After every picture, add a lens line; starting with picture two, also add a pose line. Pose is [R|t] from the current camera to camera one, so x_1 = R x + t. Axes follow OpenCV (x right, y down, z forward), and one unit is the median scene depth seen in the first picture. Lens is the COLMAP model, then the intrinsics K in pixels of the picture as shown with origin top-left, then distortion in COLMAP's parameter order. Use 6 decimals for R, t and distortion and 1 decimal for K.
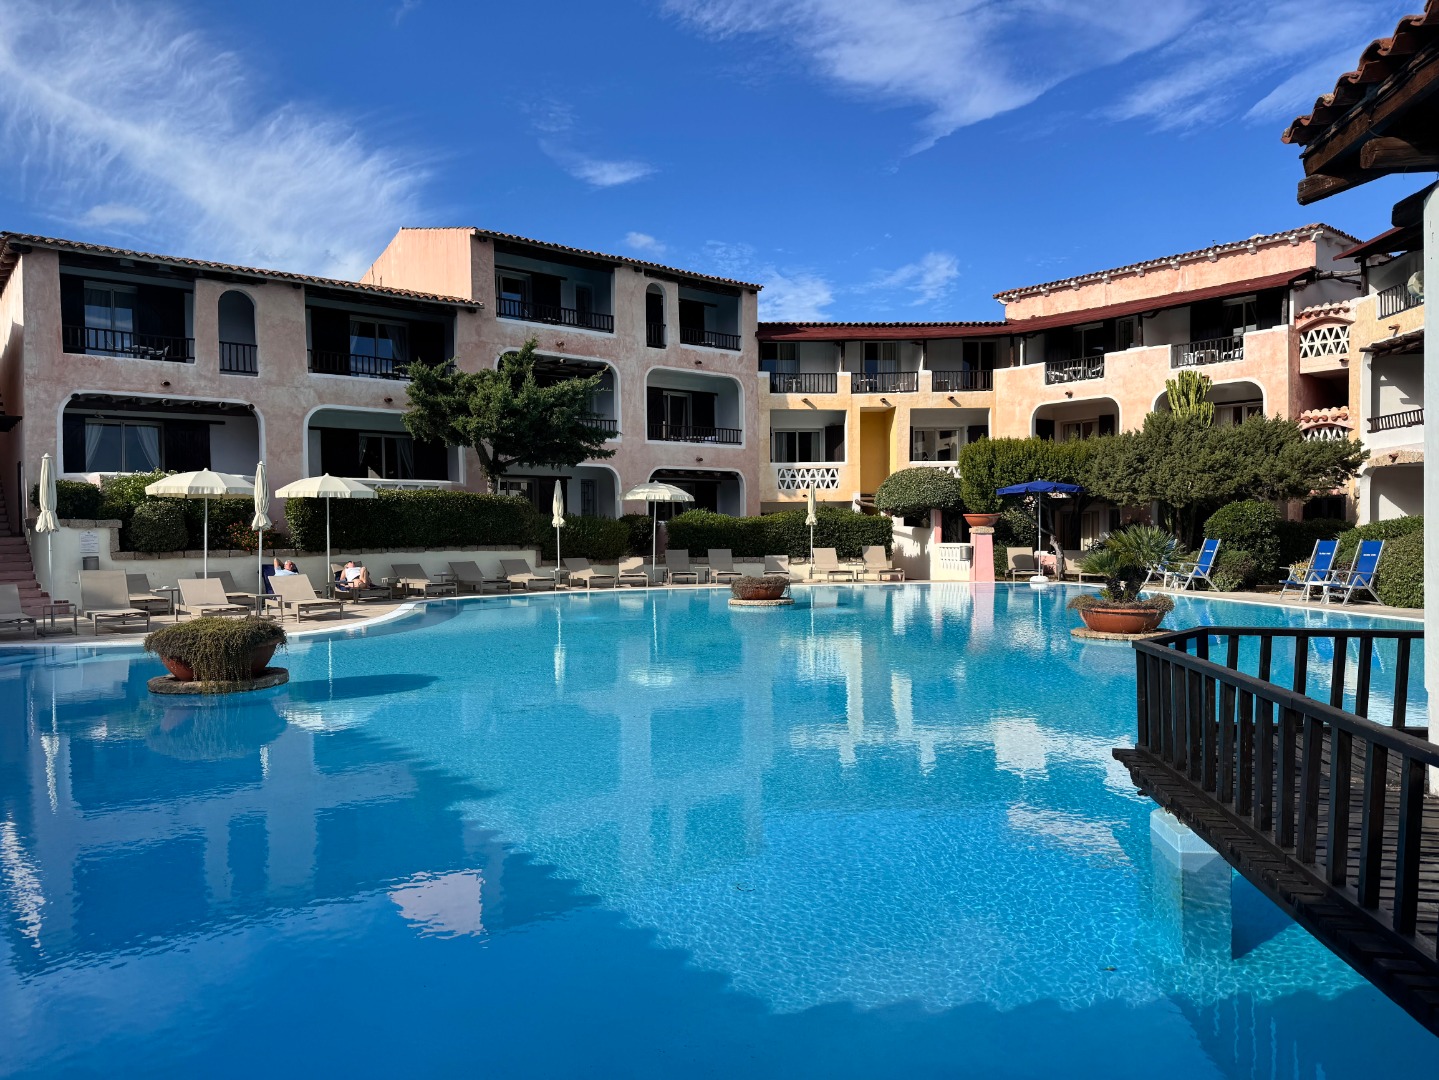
lens RADIAL K [[984.1, 0, 722.7], [0, 984.1, 545.9], [0, 0, 1]] dist [0.056773, -0.080819]
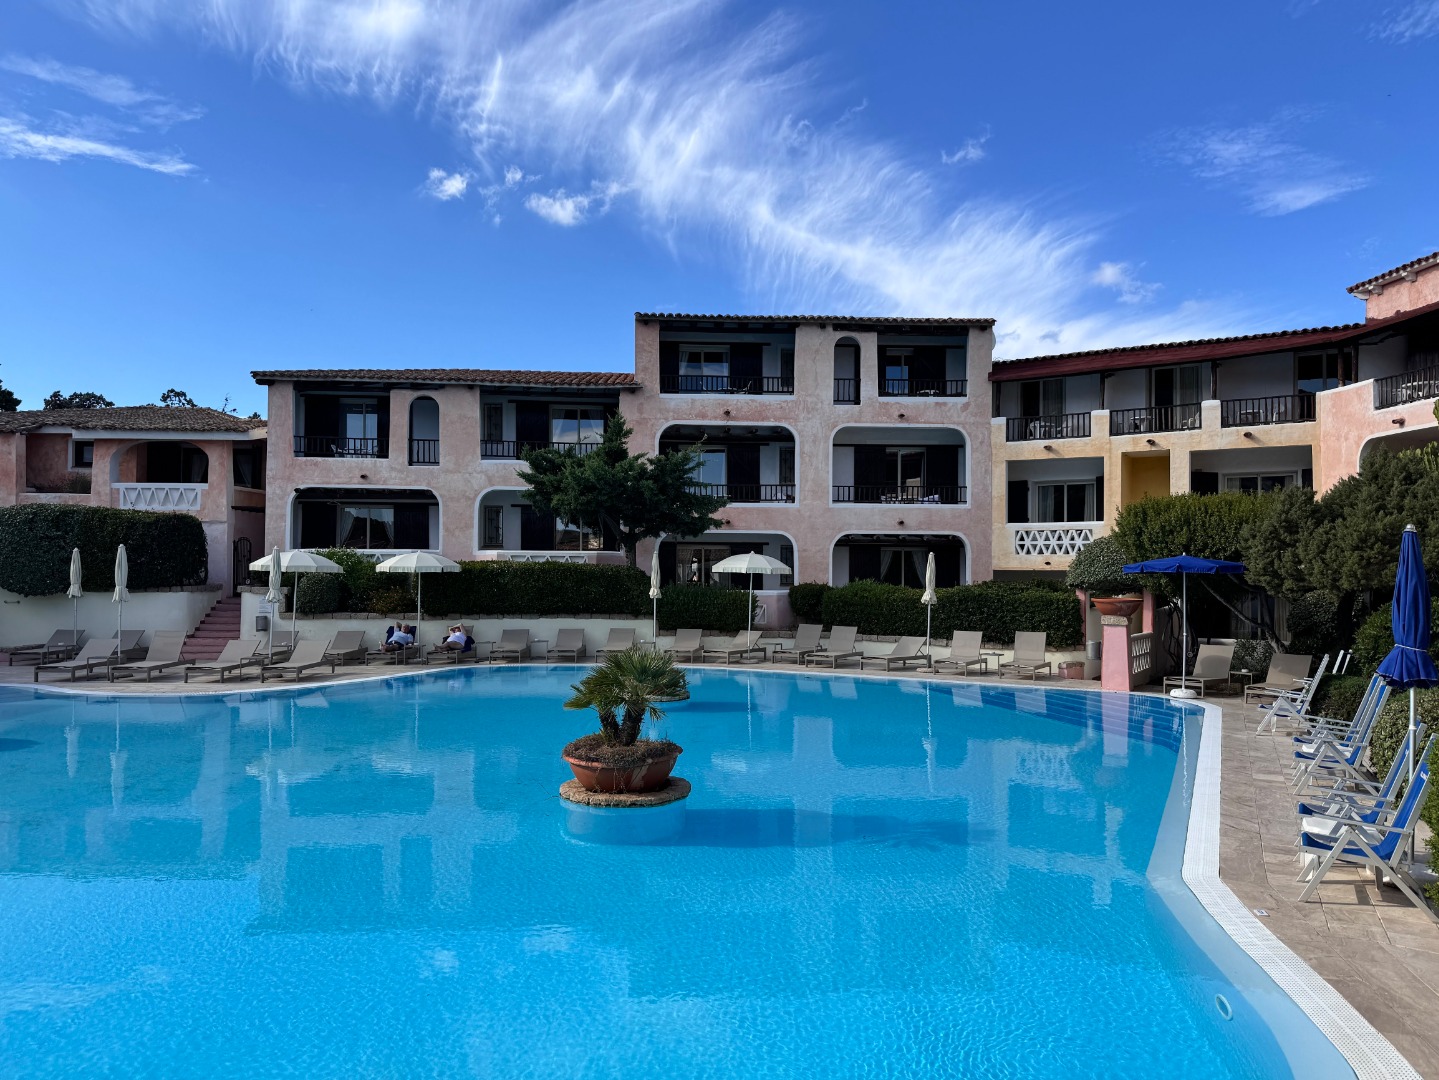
lens RADIAL K [[1007.8, 0, 719.4], [0, 1007.8, 546.2], [0, 0, 1]] dist [0.046495, -0.057262]
pose [[0.813423, 0.001818, -0.581670, 0.386257], [-0.026109, 0.999101, -0.033388, -0.031885], [0.581086, 0.042346, 0.812740, 0.158960]]
